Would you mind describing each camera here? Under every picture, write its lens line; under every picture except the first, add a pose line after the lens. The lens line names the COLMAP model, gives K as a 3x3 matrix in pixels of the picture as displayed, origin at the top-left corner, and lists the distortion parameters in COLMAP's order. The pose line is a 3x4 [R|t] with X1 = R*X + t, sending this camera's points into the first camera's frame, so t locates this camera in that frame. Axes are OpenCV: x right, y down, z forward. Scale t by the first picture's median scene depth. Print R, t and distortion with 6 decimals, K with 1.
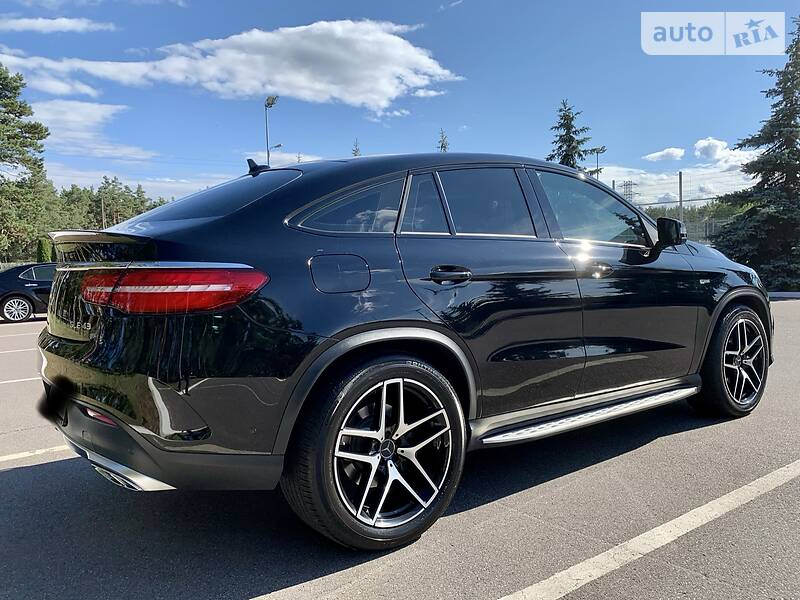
lens RADIAL K [[618.6, 0, 404.8], [0, 618.6, 291.8], [0, 0, 1]] dist [0.003724, -0.006059]
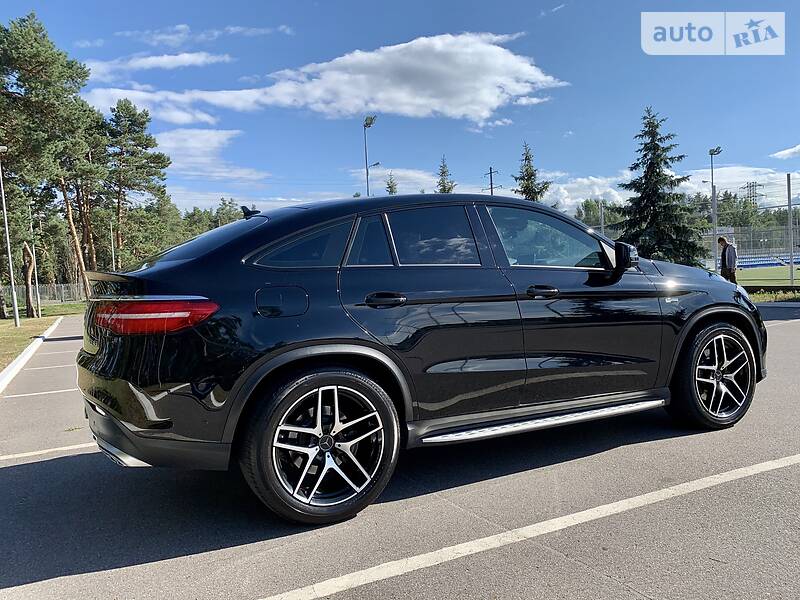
lens RADIAL K [[618.6, 0, 405.4], [0, 618.6, 301.8], [0, 0, 1]] dist [0.003724, -0.006059]
pose [[0.986174, -0.008352, -0.165504, 0.039713], [0.007803, 0.999962, -0.003966, -0.002512], [0.165531, 0.002620, 0.986201, -0.022672]]
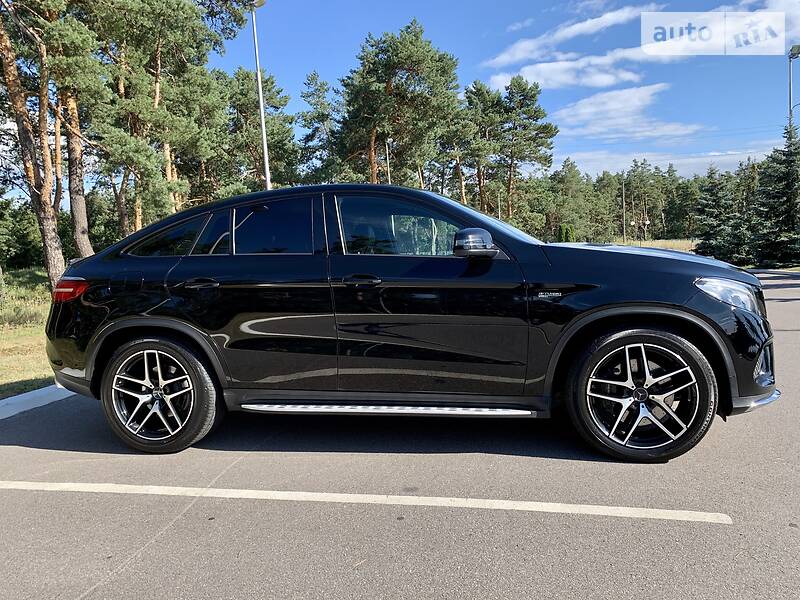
lens RADIAL K [[618.6, 0, 397.8], [0, 618.6, 302.5], [0, 0, 1]] dist [0.003724, -0.006059]
pose [[0.672065, 0.053150, -0.738582, 0.186710], [-0.015787, 0.998222, 0.057470, -0.010024], [0.740324, -0.026963, 0.671709, 0.046238]]
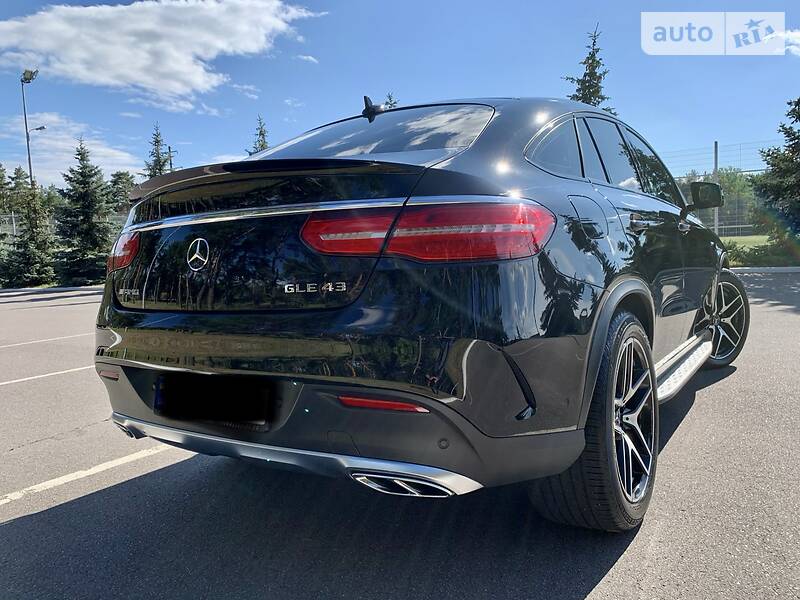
lens RADIAL K [[618.6, 0, 406.6], [0, 618.6, 290.3], [0, 0, 1]] dist [0.003724, -0.006059]
pose [[0.940841, -0.039565, 0.336530, -0.072727], [0.038538, 0.999210, 0.009731, 0.005922], [-0.336649, 0.003814, 0.941622, 0.030722]]
